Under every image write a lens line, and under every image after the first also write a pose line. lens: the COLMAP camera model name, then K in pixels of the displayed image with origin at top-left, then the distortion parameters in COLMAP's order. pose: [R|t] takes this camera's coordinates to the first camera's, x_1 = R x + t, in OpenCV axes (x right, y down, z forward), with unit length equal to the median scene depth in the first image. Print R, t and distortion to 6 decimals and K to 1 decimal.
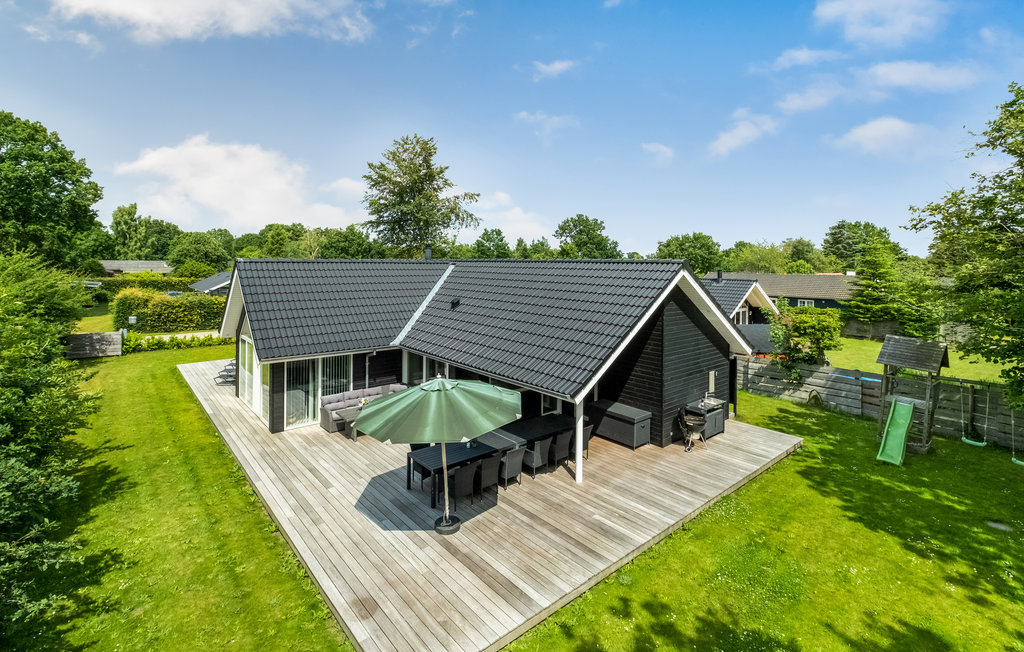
lens RADIAL K [[456.2, 0, 517.8], [0, 456.2, 286.1], [0, 0, 1]] dist [0.006922, 0.000903]
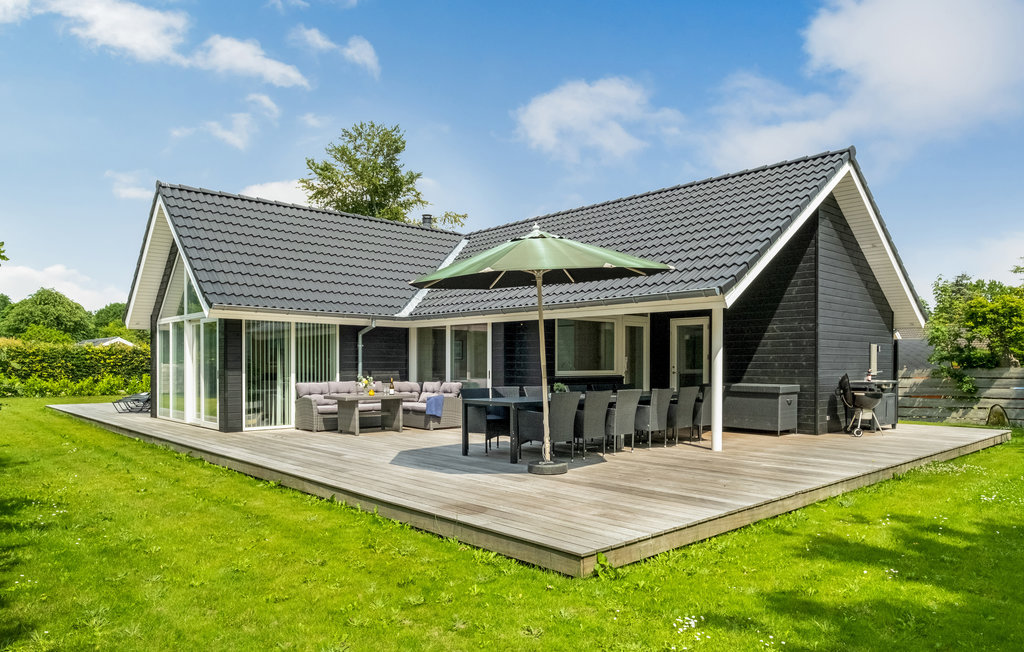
lens RADIAL K [[654.7, 0, 526.7], [0, 654.7, 376.4], [0, 0, 1]] dist [-0.001011, 0.005214]
pose [[0.999177, -0.021276, 0.034539, -0.121739], [0.021834, 0.999636, -0.015846, 0.234792], [-0.034190, 0.016587, 0.999278, 0.046105]]
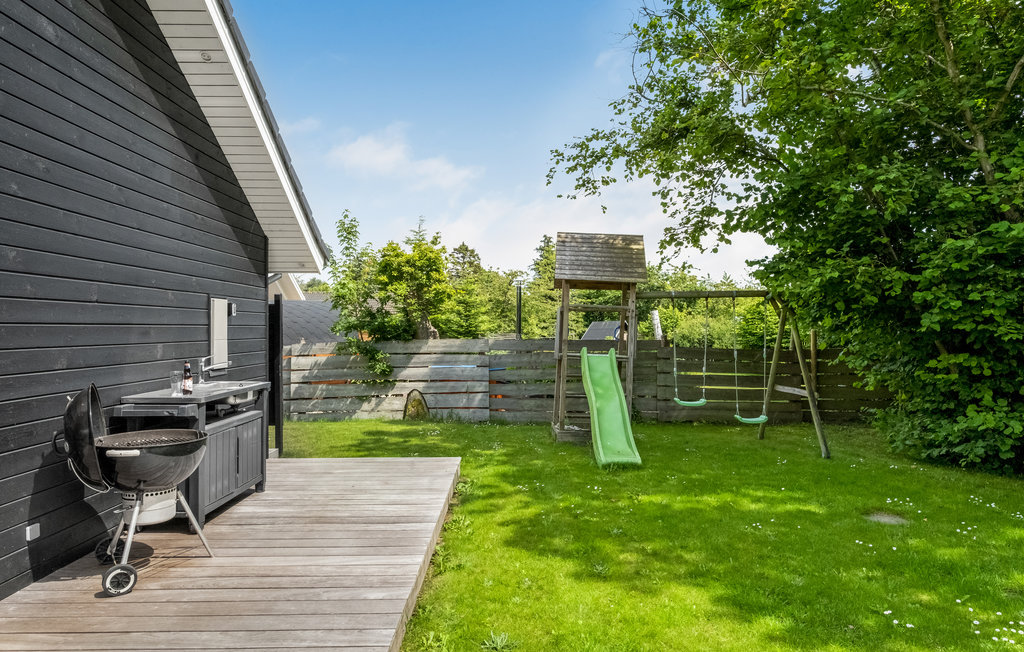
lens RADIAL K [[640.0, 0, 506.6], [0, 640.0, 318.3], [0, 0, 1]] dist [-0.008858, 0.001190]
pose [[0.664046, -0.011474, 0.747604, 0.232876], [0.042491, 0.998845, -0.022412, 0.213379], [-0.746483, 0.046649, 0.663767, 0.570011]]
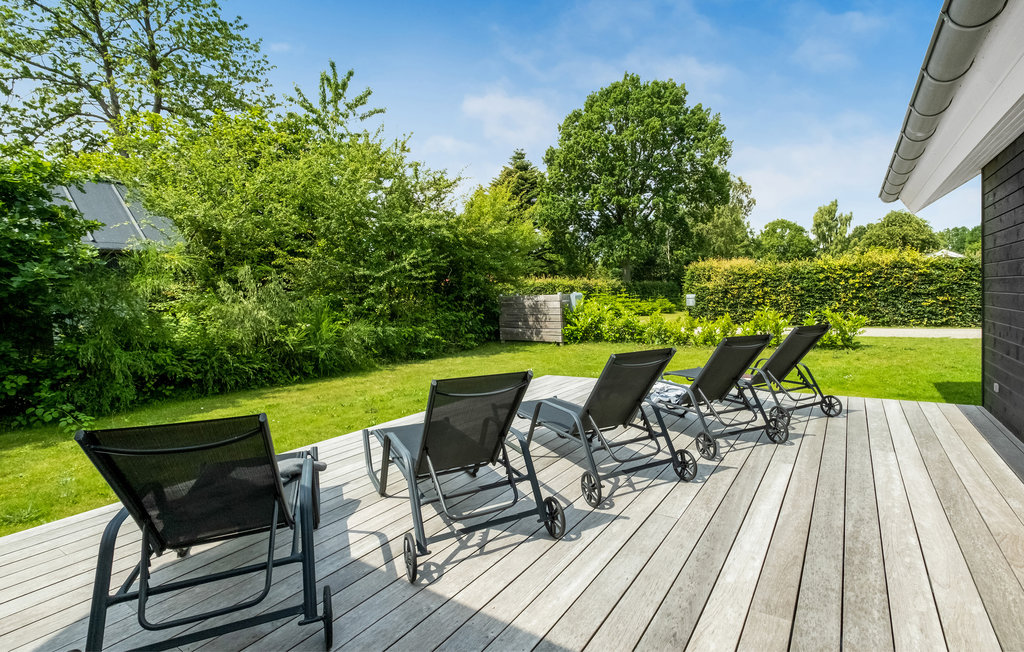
lens RADIAL K [[496.7, 0, 515.8], [0, 496.7, 324.4], [0, 0, 1]] dist [-0.017238, -0.000411]
pose [[0.248413, 0.024462, -0.968345, -0.541233], [0.008091, 0.999594, 0.027327, 0.179395], [0.968621, -0.014623, 0.248114, 1.273158]]
